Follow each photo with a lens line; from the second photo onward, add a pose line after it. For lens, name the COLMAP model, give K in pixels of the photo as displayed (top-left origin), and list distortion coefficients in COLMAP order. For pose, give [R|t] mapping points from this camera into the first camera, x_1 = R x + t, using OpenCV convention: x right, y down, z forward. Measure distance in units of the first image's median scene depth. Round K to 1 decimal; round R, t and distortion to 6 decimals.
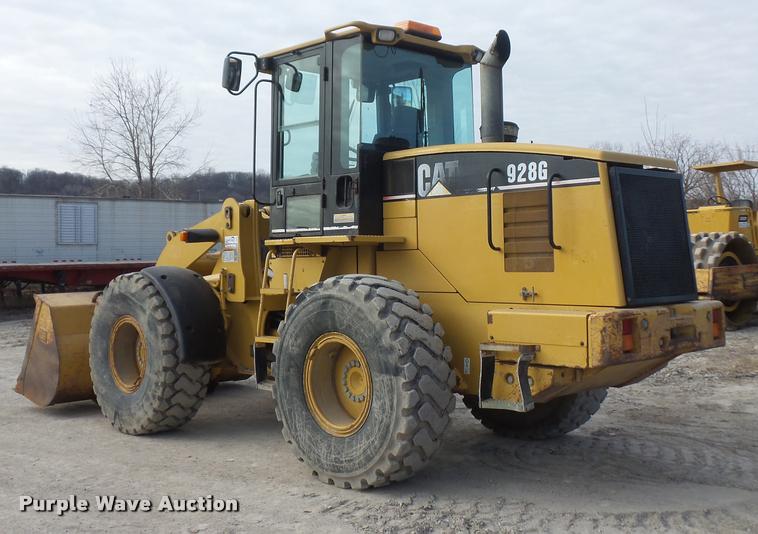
lens RADIAL K [[892.6, 0, 387.9], [0, 892.6, 251.7], [0, 0, 1]] dist [0.018549, -0.016281]
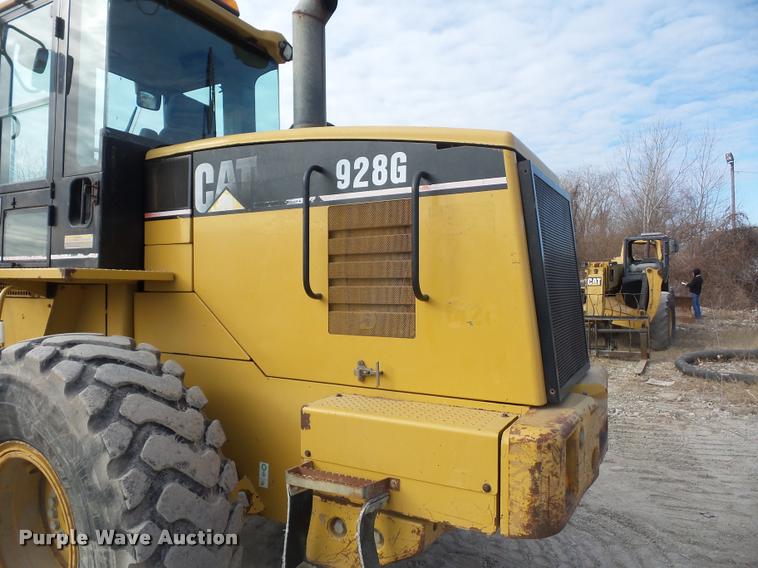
lens RADIAL K [[523.9, 0, 382.8], [0, 523.9, 285.0], [0, 0, 1]] dist [-0.006849, -0.002750]
pose [[0.955824, 0.018504, 0.293357, 0.055998], [-0.020591, 0.999780, 0.004027, -0.012478], [-0.293218, -0.009890, 0.955994, 0.602551]]
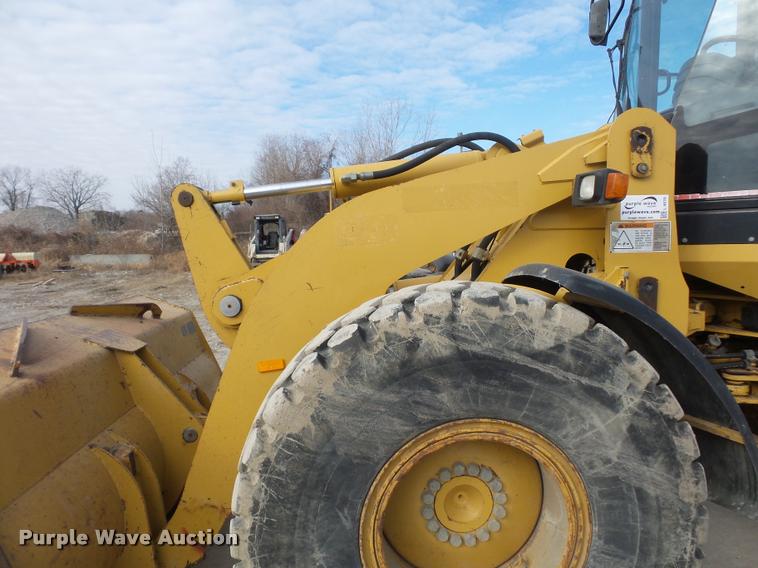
lens RADIAL K [[535.4, 0, 381.0], [0, 535.4, 285.5], [0, 0, 1]] dist [-0.004834, -0.001237]
pose [[0.644187, -0.057894, 0.762674, -0.593074], [-0.002566, 0.996962, 0.077846, 0.009883], [-0.764864, -0.052105, 0.642081, 1.165859]]
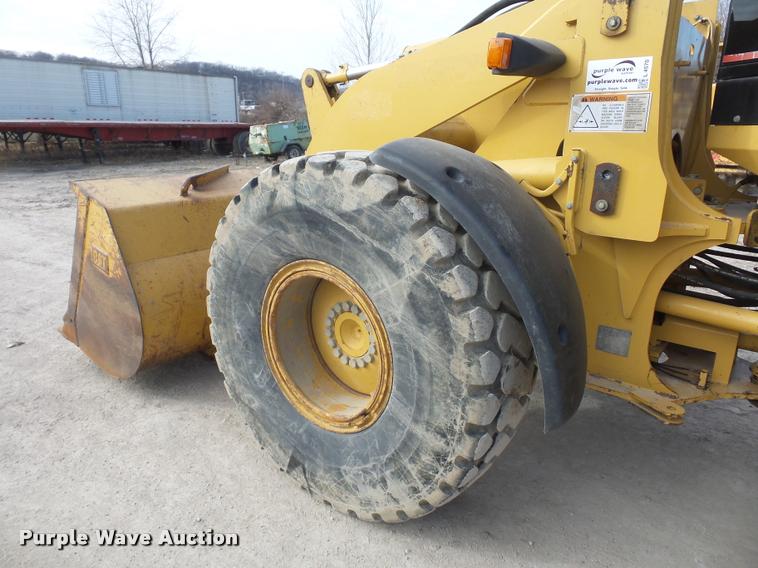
lens RADIAL K [[531.0, 0, 379.7], [0, 531.0, 284.9], [0, 0, 1]] dist [0.012015, -0.003872]
pose [[0.991418, -0.017961, 0.129492, -0.381094], [-0.021371, 0.954927, 0.296071, 0.011087], [-0.128973, -0.296297, 0.946348, 0.981470]]
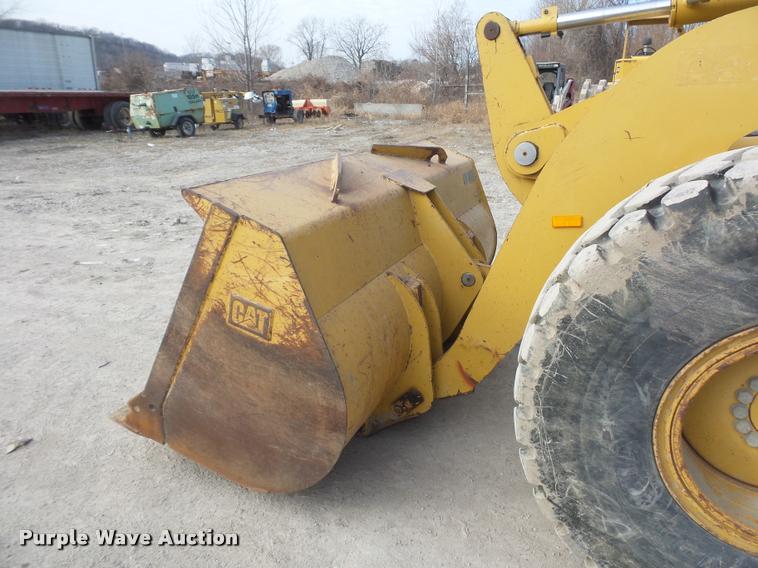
lens RADIAL K [[535.4, 0, 381.0], [0, 535.4, 285.5], [0, 0, 1]] dist [-0.004834, -0.001237]
pose [[0.923058, -0.107898, 0.369219, -0.603151], [-0.025448, 0.940622, 0.338501, 0.019192], [-0.383819, -0.321852, 0.865502, 1.192981]]
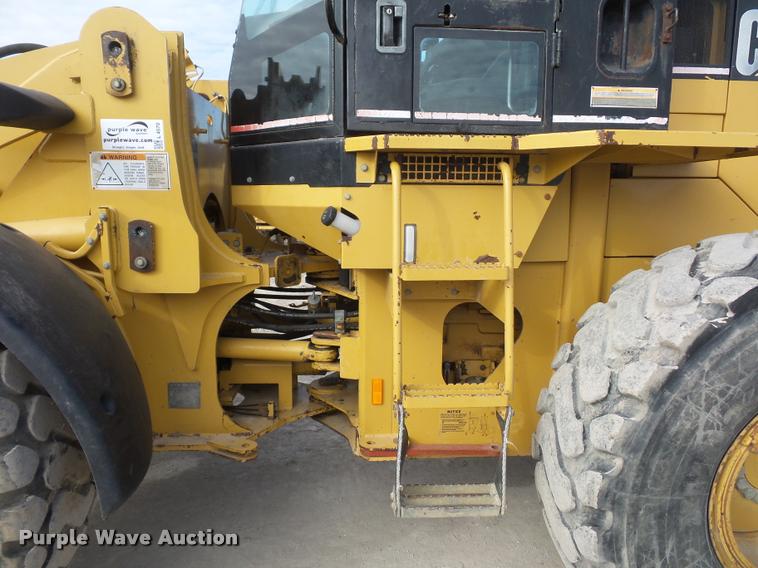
lens RADIAL K [[535.4, 0, 381.0], [0, 535.4, 285.5], [0, 0, 1]] dist [-0.004834, -0.001237]
pose [[0.649259, -0.107785, 0.752891, -0.356080], [-0.028470, 0.985769, 0.165676, 0.014116], [-0.760035, -0.129001, 0.636951, 0.971324]]
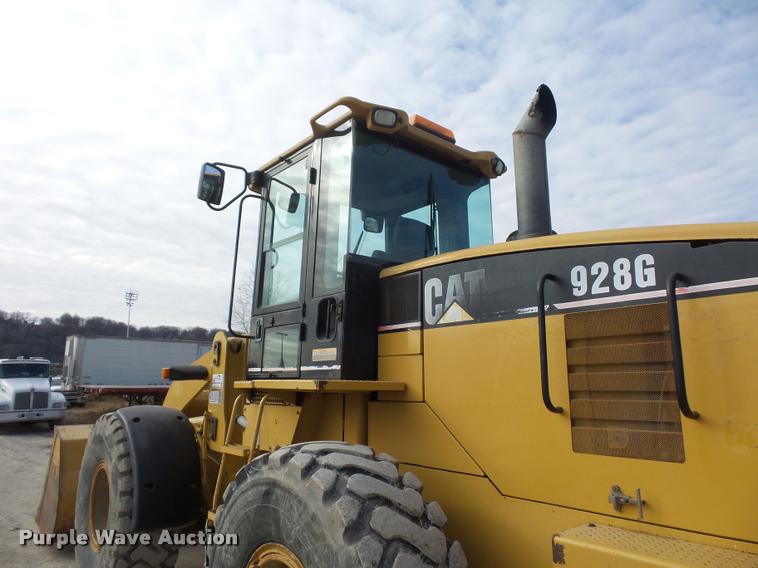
lens RADIAL K [[523.9, 0, 382.8], [0, 523.9, 285.0], [0, 0, 1]] dist [-0.006849, -0.002750]
pose [[0.997639, 0.007838, -0.068230, 0.029770], [-0.019964, 0.983665, -0.178901, -0.018728], [0.065713, 0.179841, 0.981498, 0.606312]]
